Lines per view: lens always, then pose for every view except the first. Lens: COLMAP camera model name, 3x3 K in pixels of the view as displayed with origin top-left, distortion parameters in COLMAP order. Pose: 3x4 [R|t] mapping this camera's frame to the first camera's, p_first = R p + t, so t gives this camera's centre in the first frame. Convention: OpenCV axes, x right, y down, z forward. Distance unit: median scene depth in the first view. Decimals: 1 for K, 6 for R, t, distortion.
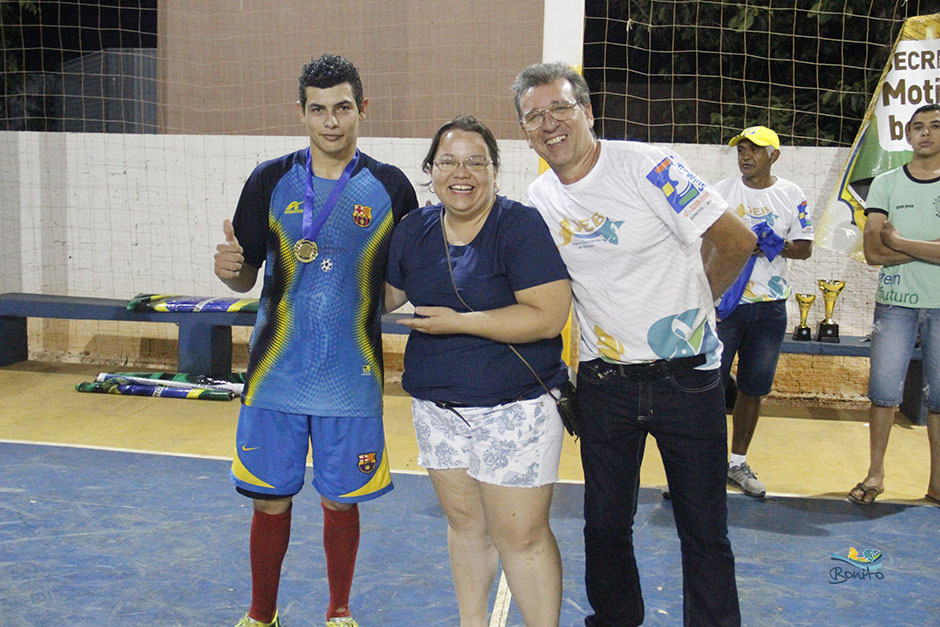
lens RADIAL K [[930.1, 0, 469.6], [0, 930.1, 302.8], [0, 0, 1]] dist [0.037632, 0.000000]
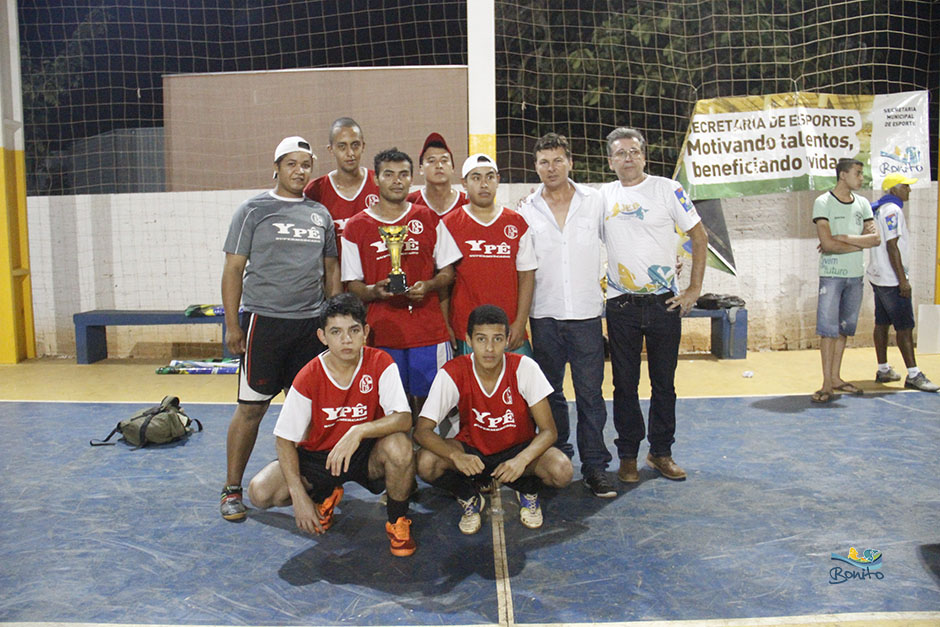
lens RADIAL K [[790.9, 0, 466.3], [0, 790.9, 297.8], [0, 0, 1]] dist [-0.169417, 0.116013]
pose [[0.991085, -0.054117, 0.121748, -0.089610], [0.057367, 0.998080, -0.023354, 0.032589], [-0.120250, 0.030130, 0.992286, -0.217242]]
